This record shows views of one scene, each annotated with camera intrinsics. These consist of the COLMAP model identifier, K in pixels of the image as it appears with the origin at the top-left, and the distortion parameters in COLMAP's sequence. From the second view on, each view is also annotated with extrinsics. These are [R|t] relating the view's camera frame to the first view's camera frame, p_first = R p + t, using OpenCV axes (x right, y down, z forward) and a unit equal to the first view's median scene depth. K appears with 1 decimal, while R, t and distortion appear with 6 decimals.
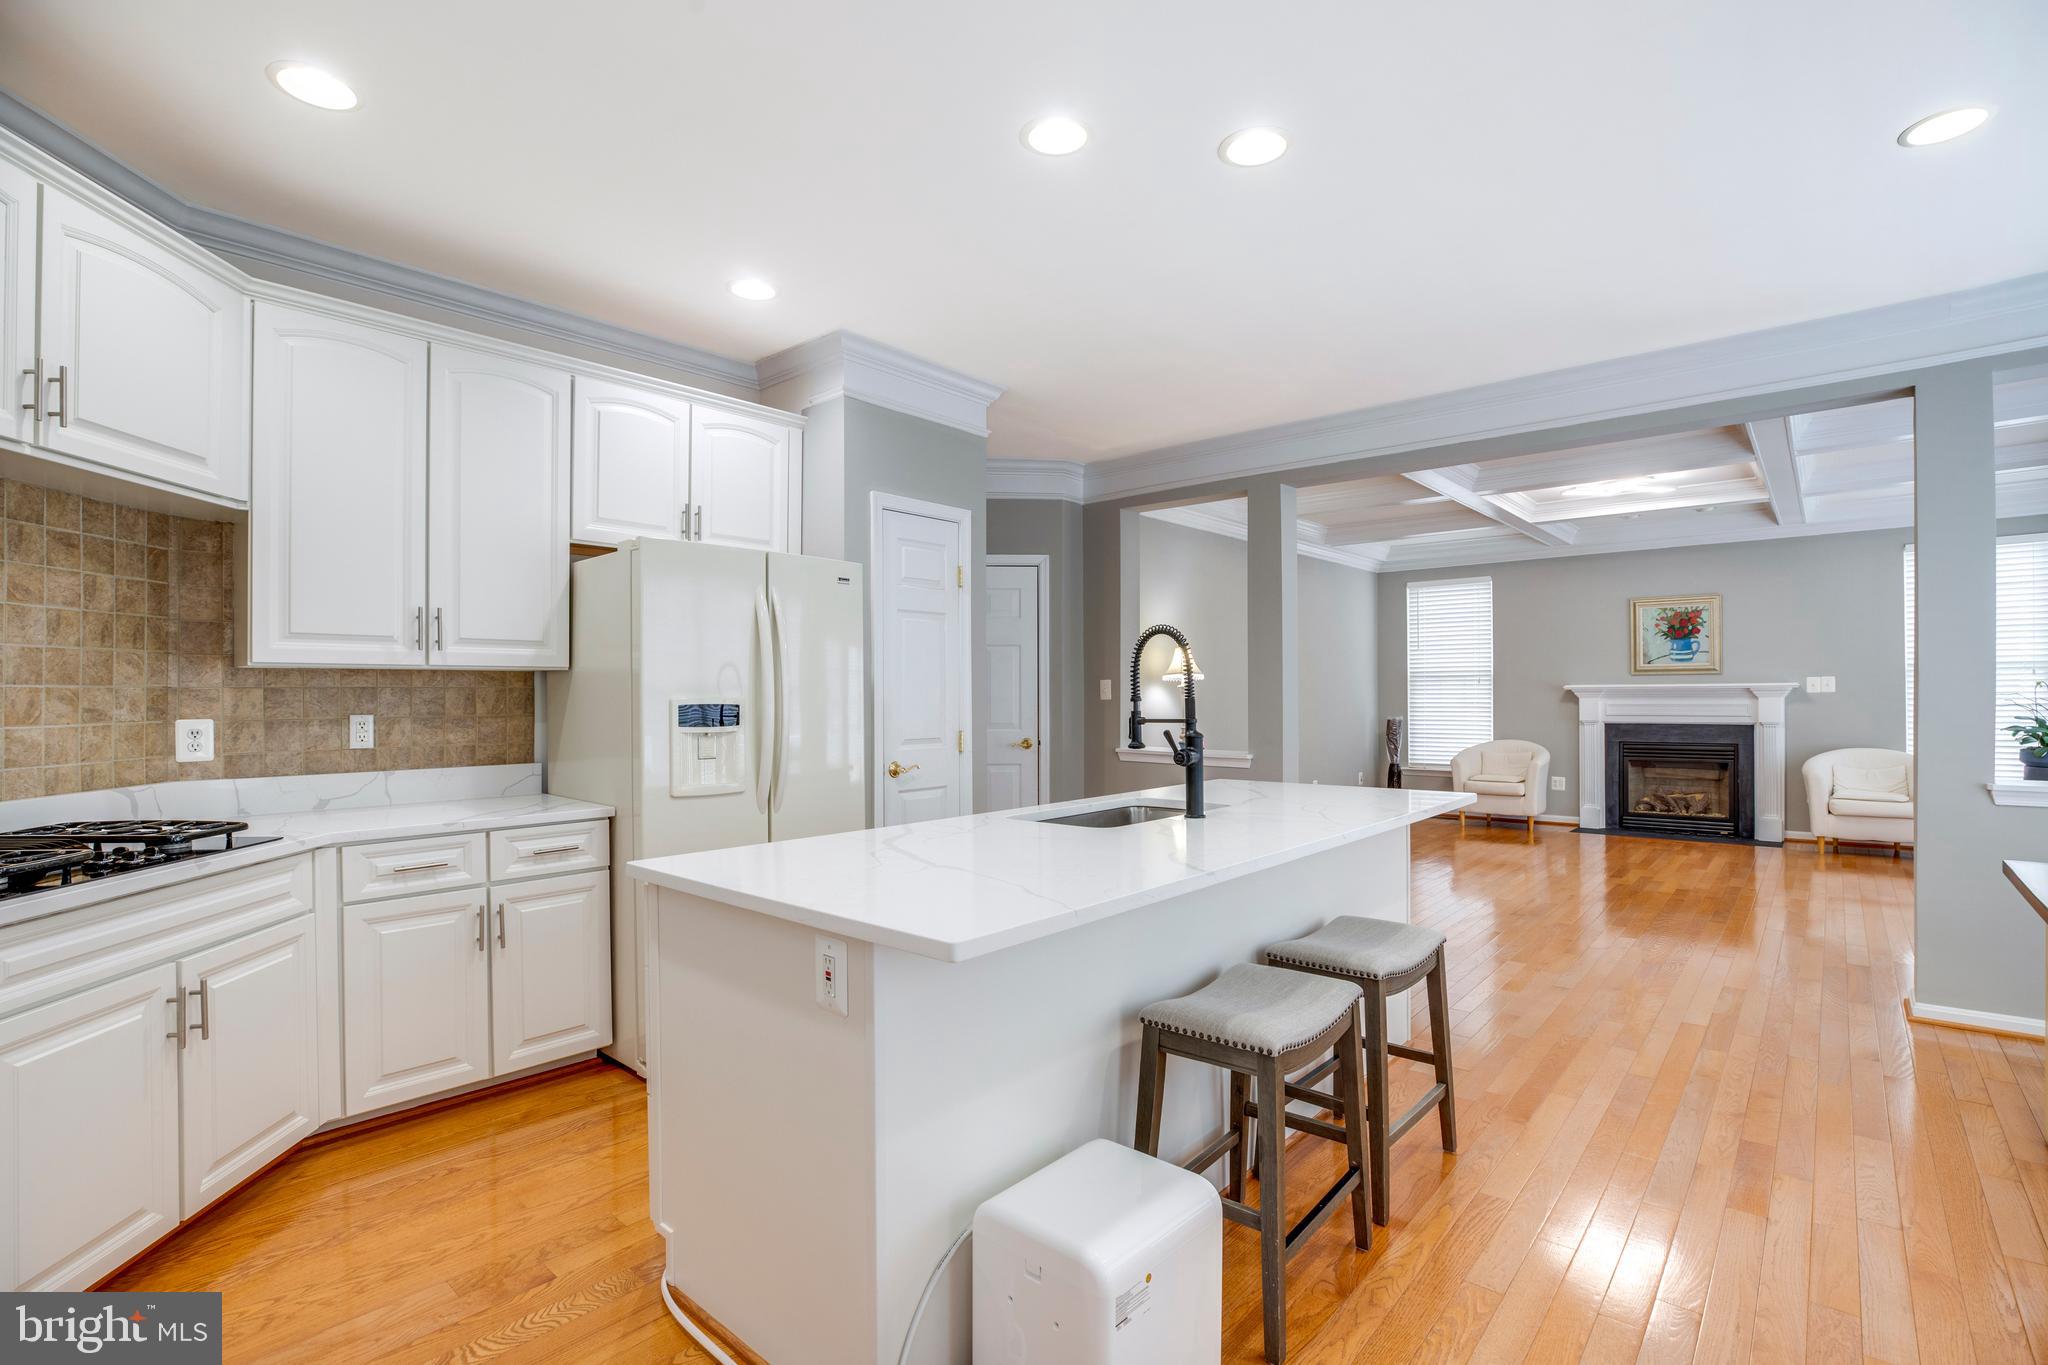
lens RADIAL K [[937.2, 0, 1031.6], [0, 937.2, 689.1], [0, 0, 1]] dist [-0.042785, 0.010928]
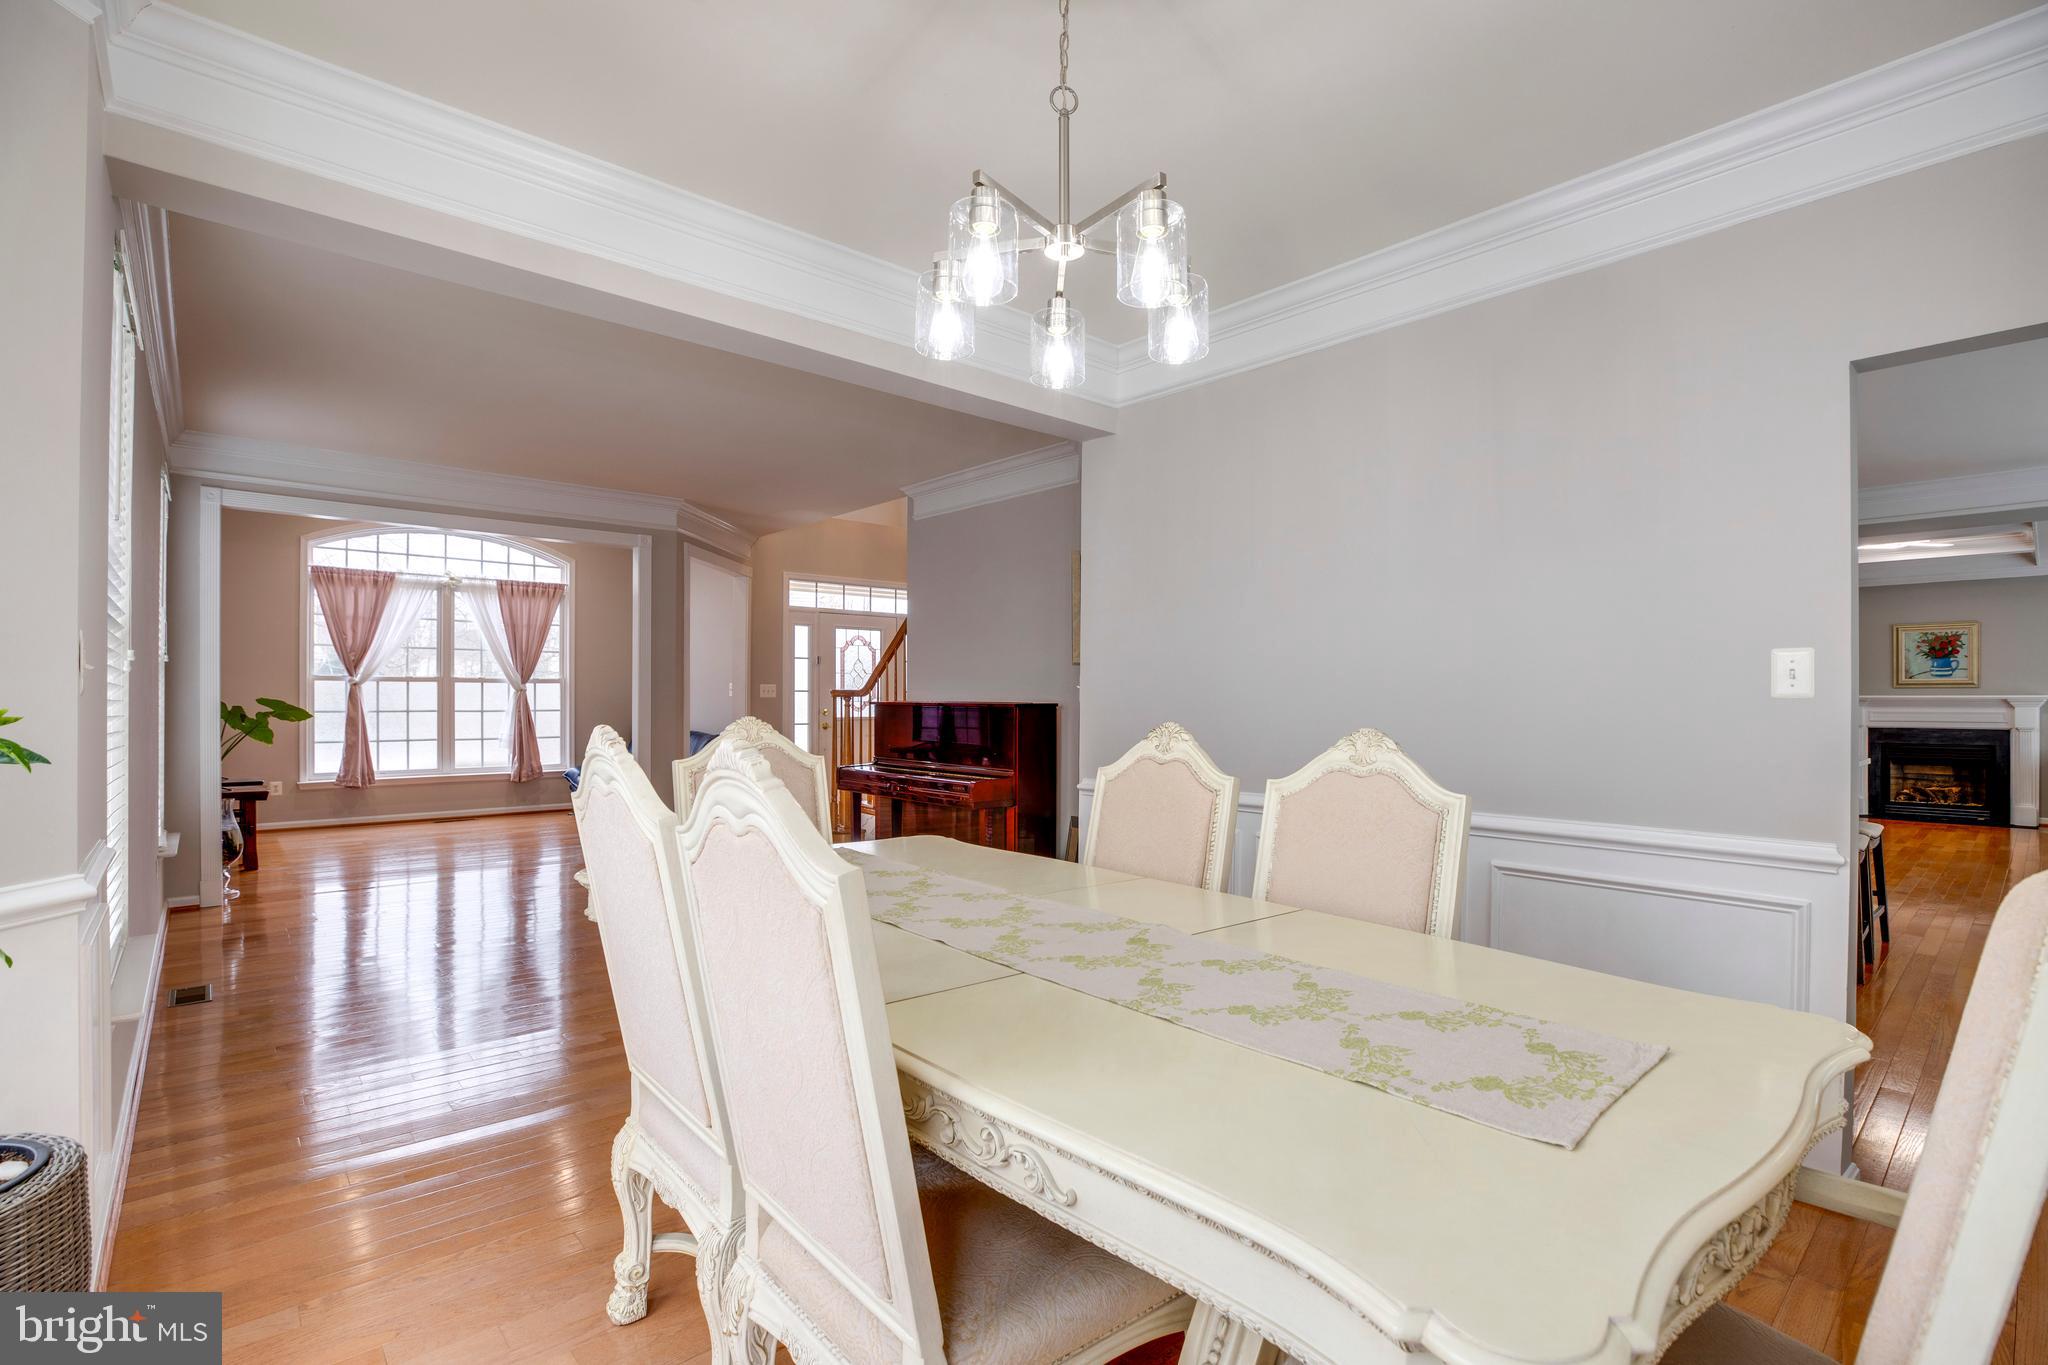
lens RADIAL K [[937.2, 0, 1031.6], [0, 937.2, 689.1], [0, 0, 1]] dist [-0.042785, 0.010928]
pose [[0.991696, 0.010556, -0.128173, -0.348057], [-0.011023, 0.999935, -0.002933, 0.002865], [0.128134, 0.004321, 0.991747, -0.357885]]
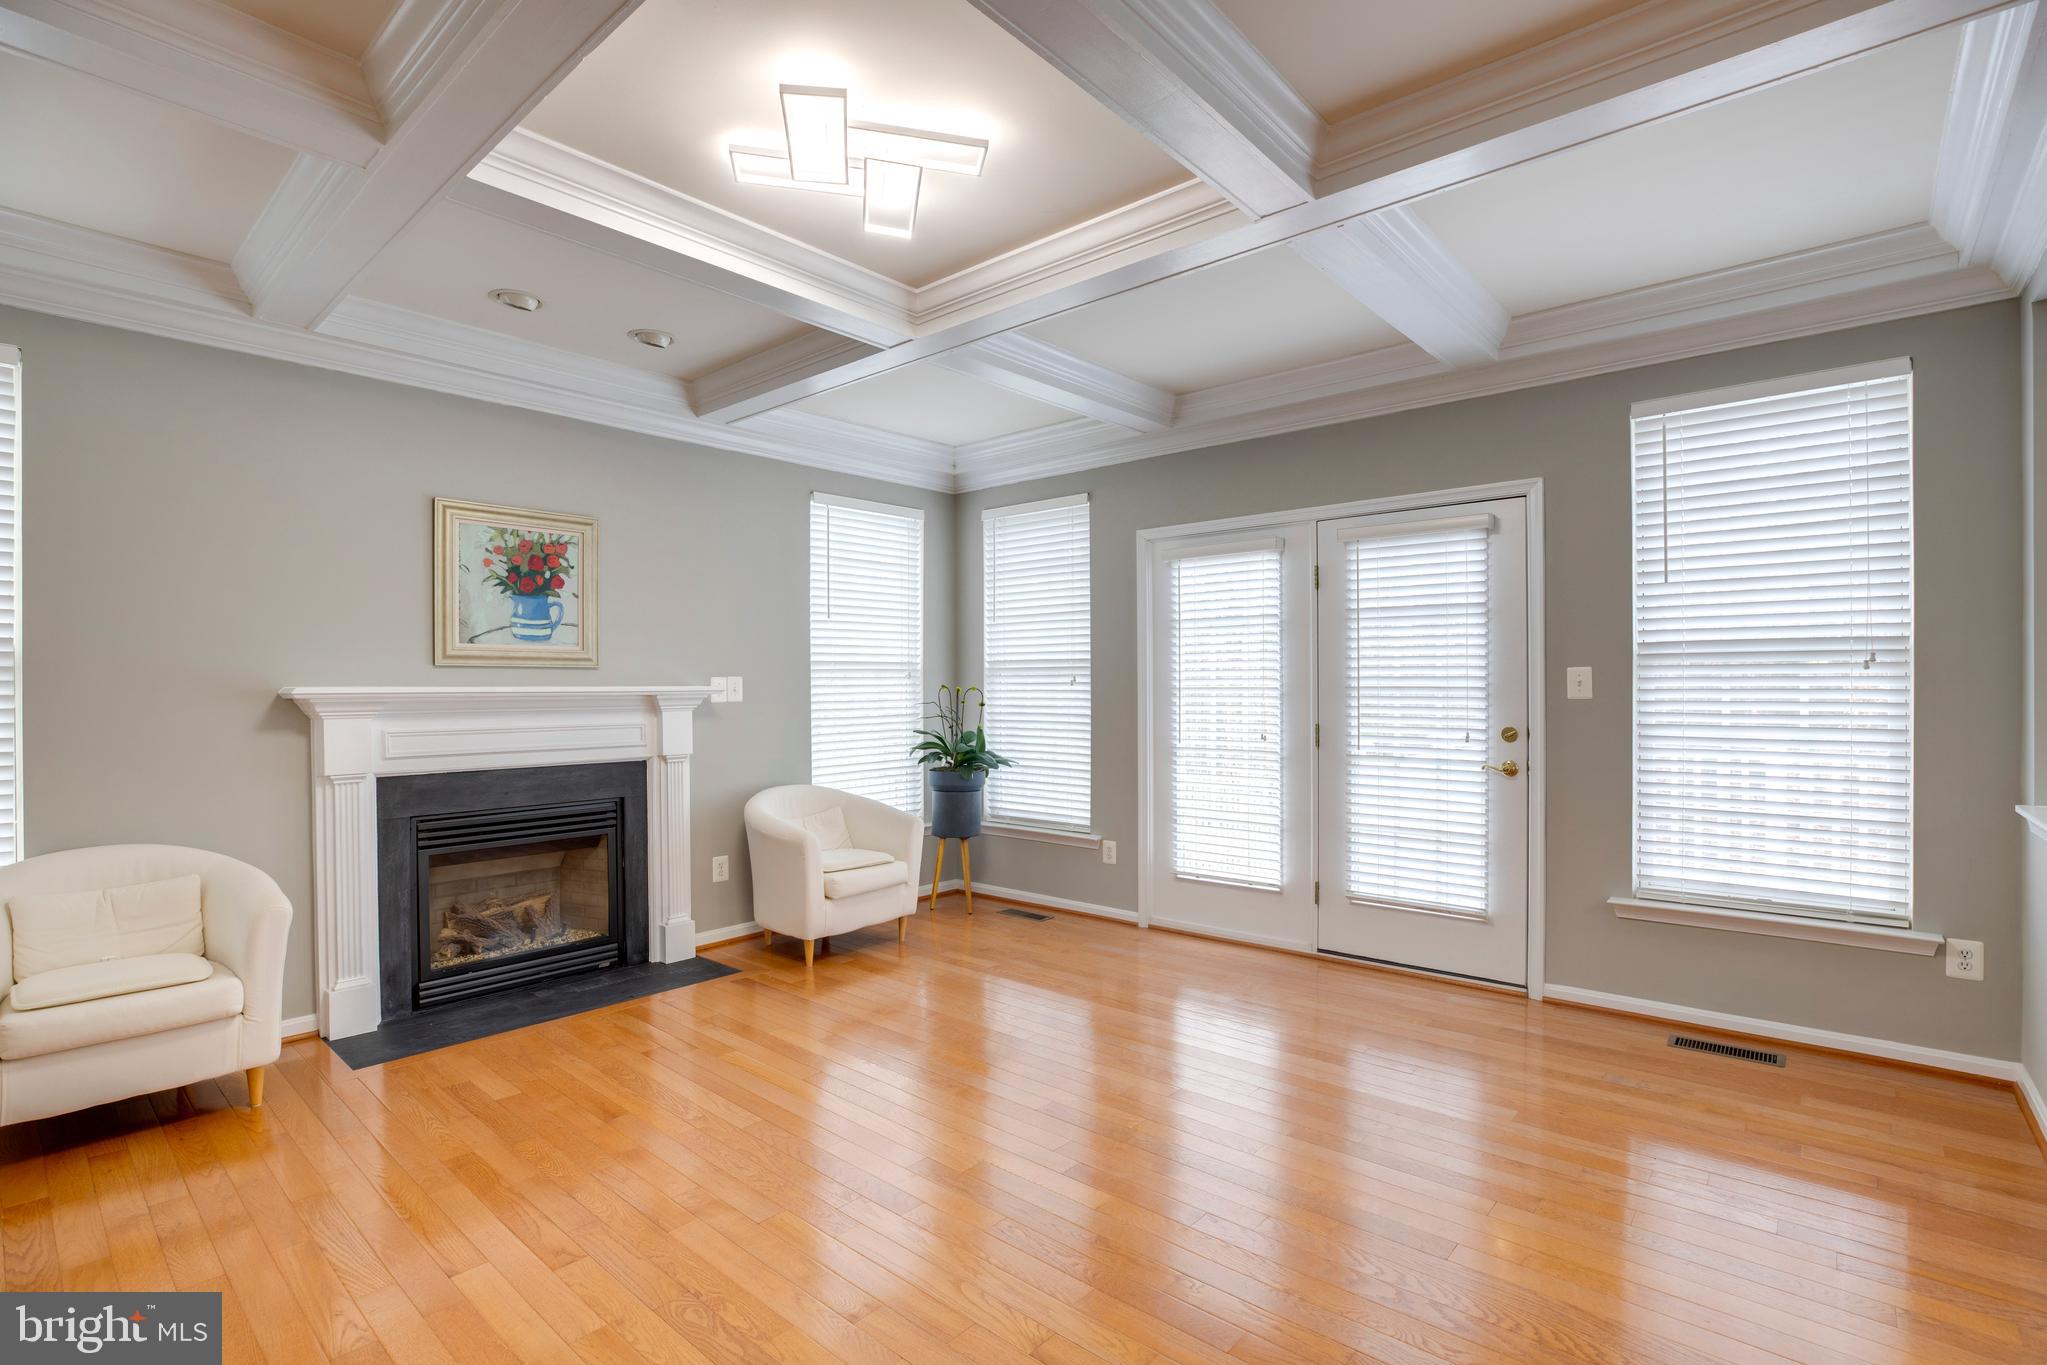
lens RADIAL K [[955.7, 0, 1026.8], [0, 955.7, 693.6], [0, 0, 1]] dist [-0.047743, 0.014248]
pose [[-0.007271, 0.002228, 0.999971, 0.209853], [0.001047, 0.999997, -0.002221, -0.000342], [-0.999973, 0.001031, -0.007274, 0.788624]]
